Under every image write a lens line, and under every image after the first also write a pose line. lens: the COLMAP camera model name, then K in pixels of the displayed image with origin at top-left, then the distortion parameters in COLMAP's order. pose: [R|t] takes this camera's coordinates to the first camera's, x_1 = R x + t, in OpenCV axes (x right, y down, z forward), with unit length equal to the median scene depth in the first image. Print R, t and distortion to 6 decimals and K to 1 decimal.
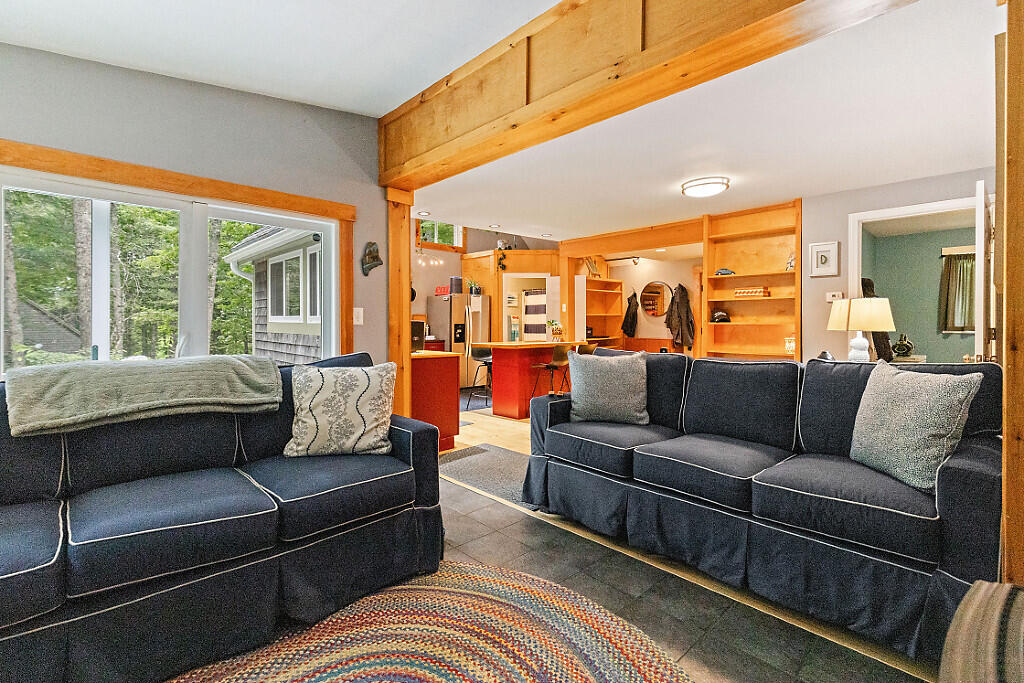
lens RADIAL K [[460.3, 0, 513.3], [0, 460.3, 326.3], [0, 0, 1]] dist [-0.000349, -0.000196]
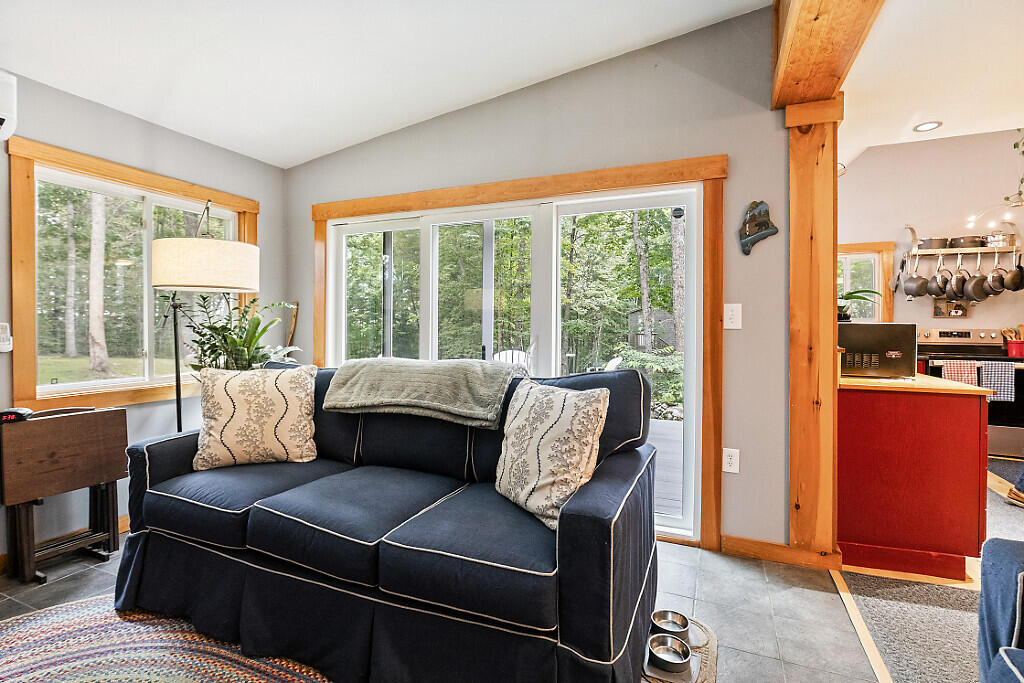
lens RADIAL K [[492.3, 0, 509.3], [0, 492.3, 328.4], [0, 0, 1]] dist [-0.001598, -0.000273]
pose [[0.388866, 0.000731, -0.921294, 0.088695], [-0.008060, 0.999964, -0.002608, 0.000232], [0.921259, 0.008440, 0.388858, 0.187135]]
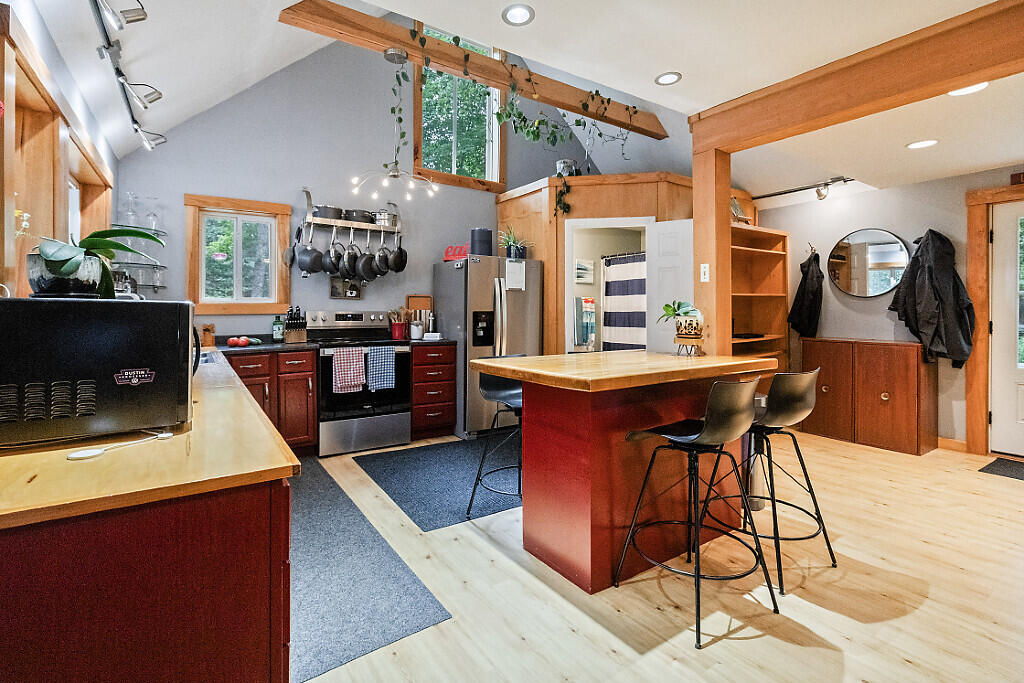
lens RADIAL K [[472.6, 0, 511.8], [0, 472.6, 314.3], [0, 0, 1]] dist [0.000547, -0.000016]
pose [[0.986363, 0.002443, -0.164569, 0.007838], [-0.002159, 0.999996, 0.001907, -0.003050], [0.164573, -0.001525, 0.986364, 0.445593]]
